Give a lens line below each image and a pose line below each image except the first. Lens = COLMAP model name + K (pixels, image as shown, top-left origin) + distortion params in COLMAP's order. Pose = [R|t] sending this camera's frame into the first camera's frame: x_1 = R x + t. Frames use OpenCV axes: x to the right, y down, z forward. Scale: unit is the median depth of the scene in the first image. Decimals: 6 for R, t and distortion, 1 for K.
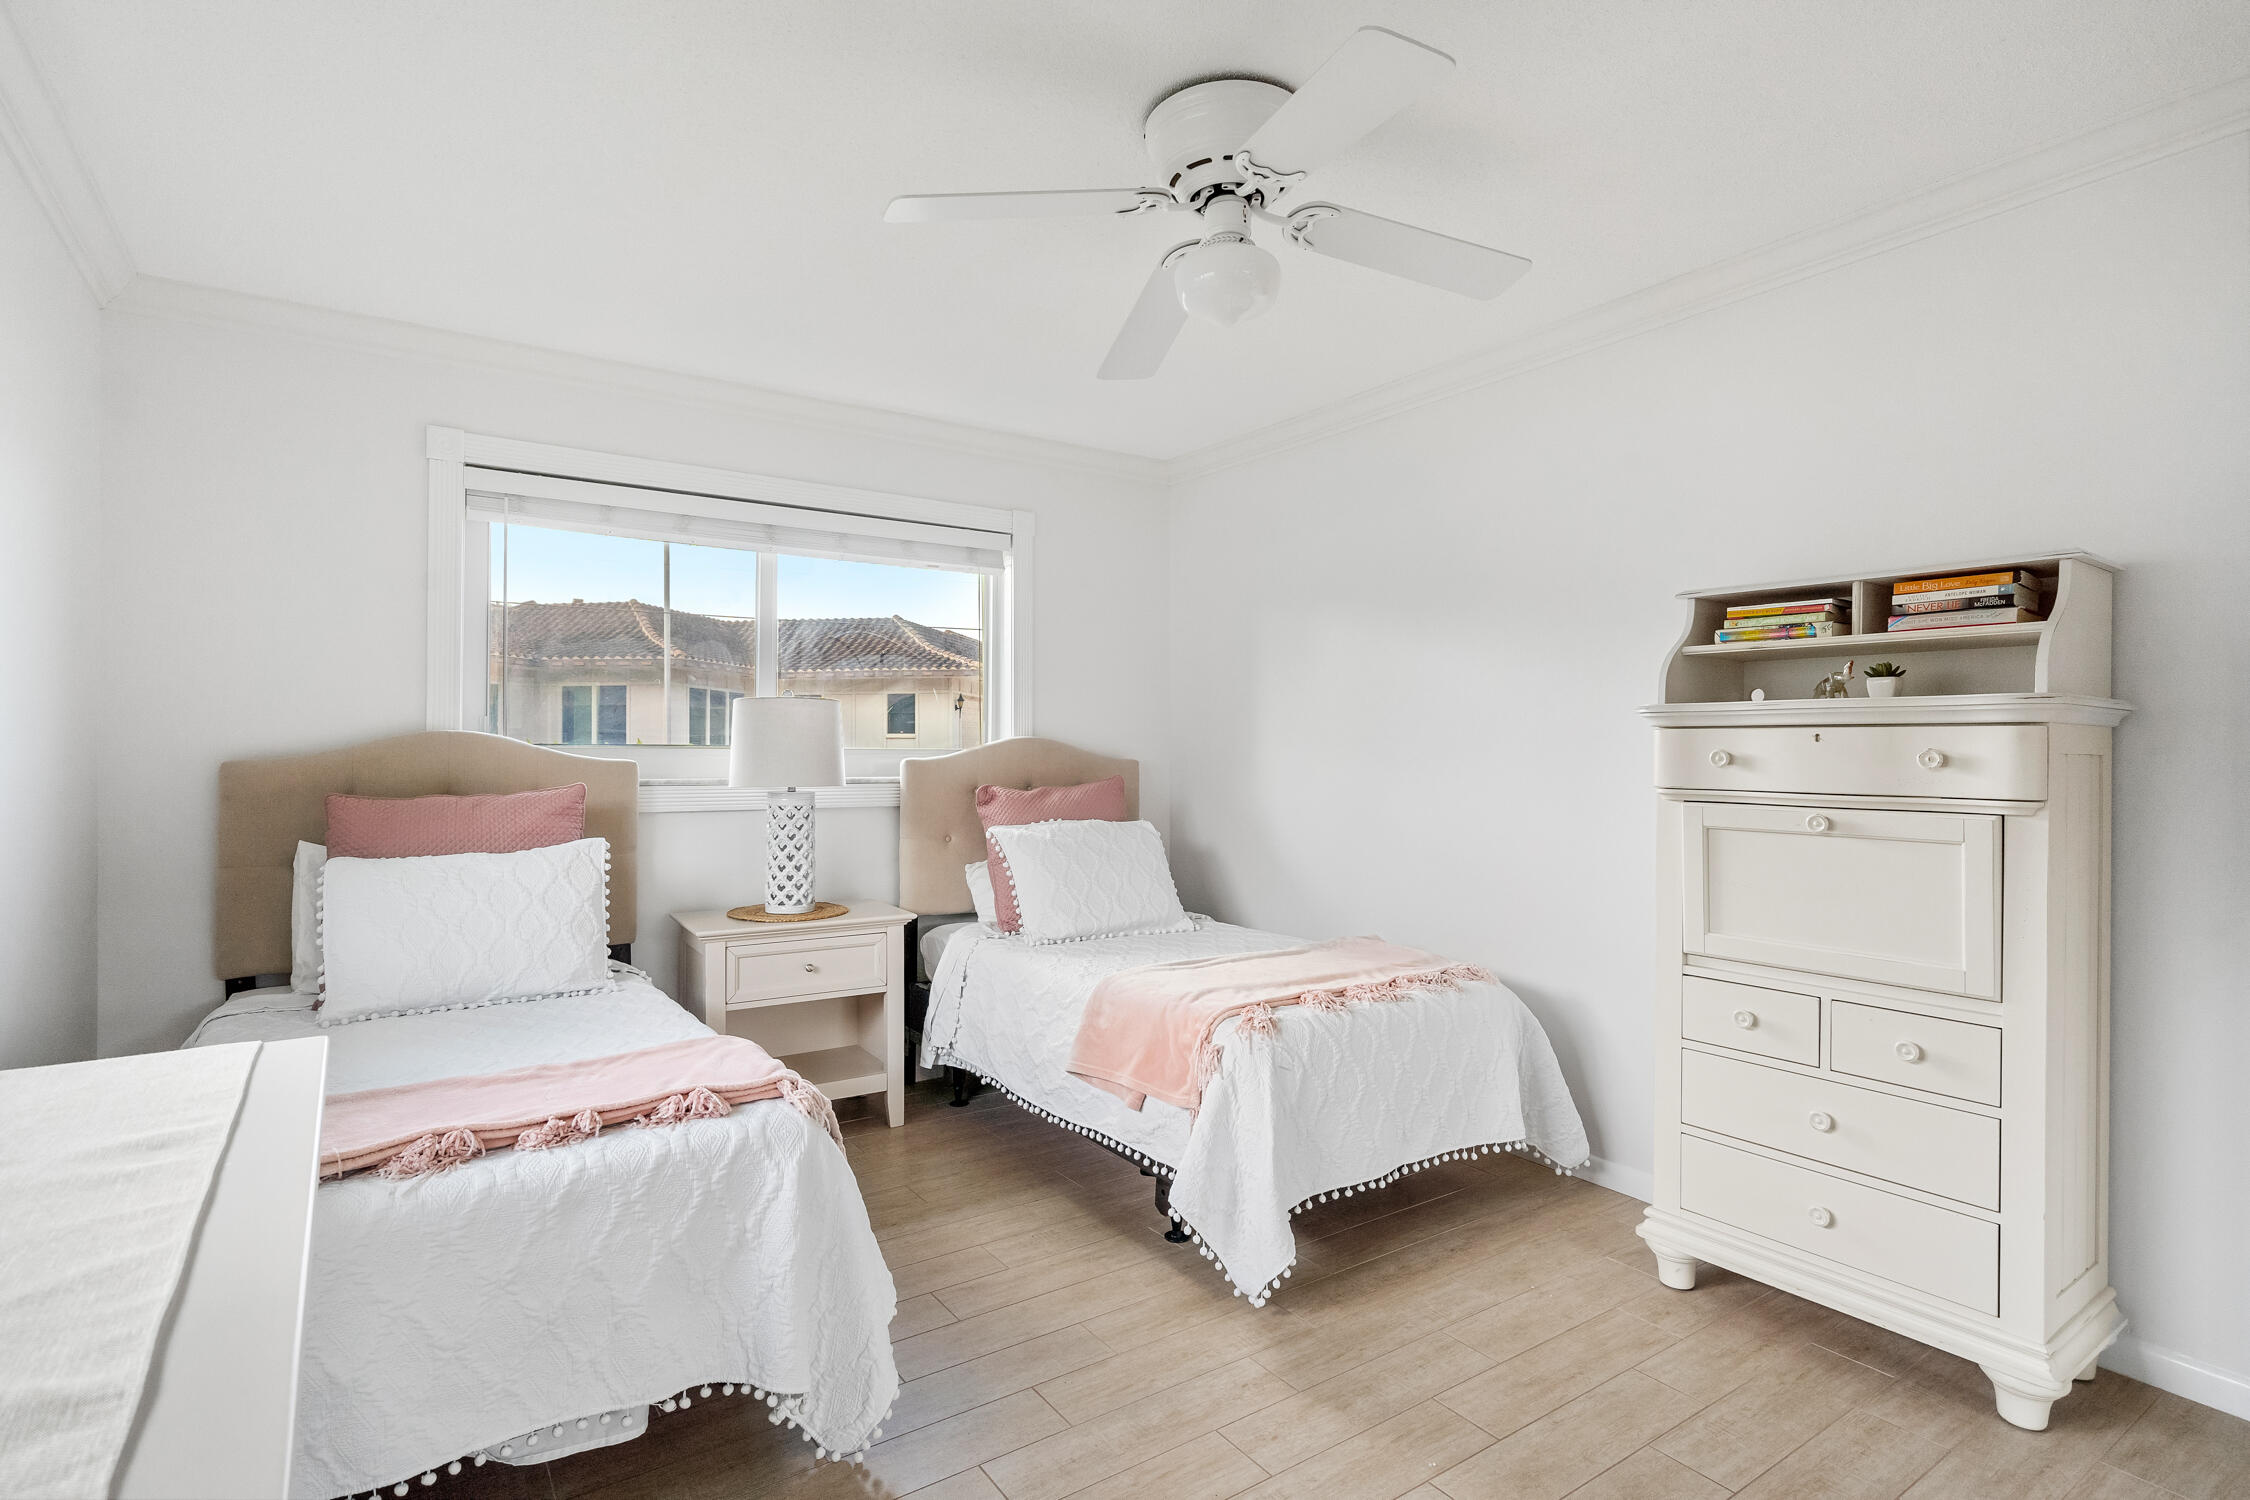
lens RADIAL K [[1094.0, 0, 1123.9], [0, 1094.0, 766.5], [0, 0, 1]] dist [0.001561, 0.000667]
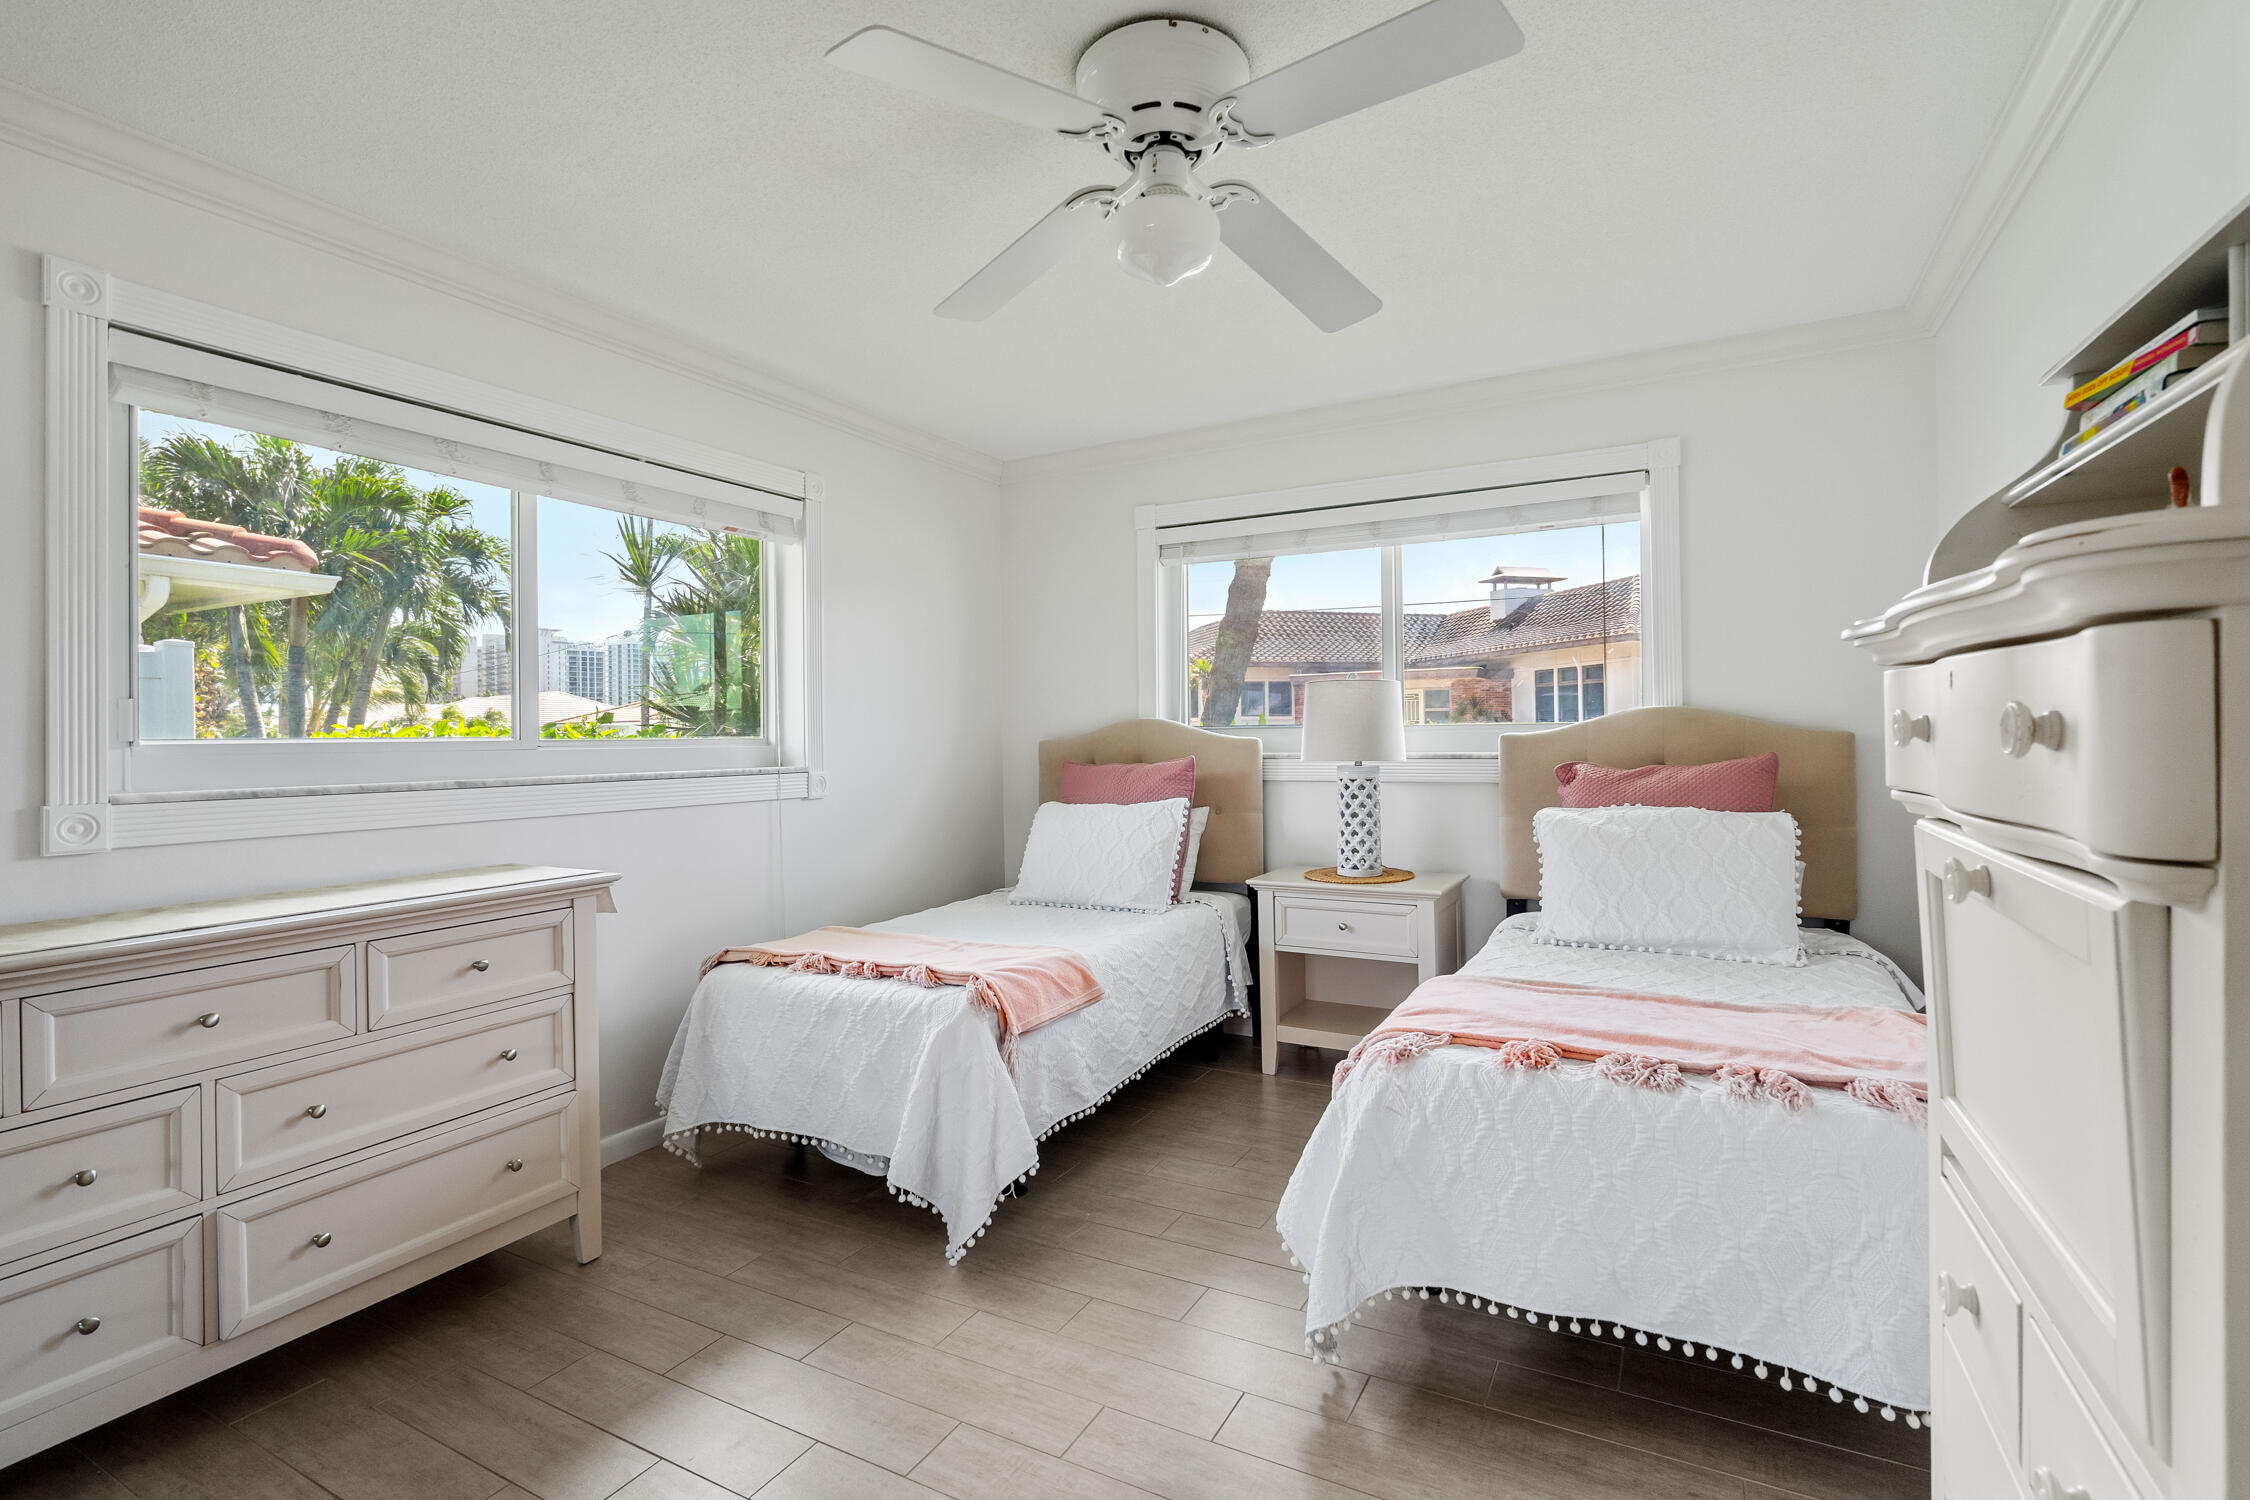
lens RADIAL K [[1033.1, 0, 1124.5], [0, 1033.1, 747.0], [0, 0, 1]] dist [0.000620, 0.001017]
pose [[0.464452, 0.001755, -0.885597, 0.588132], [0.005264, 0.999975, 0.004743, -0.002074], [0.885583, -0.006865, 0.464431, 0.366541]]
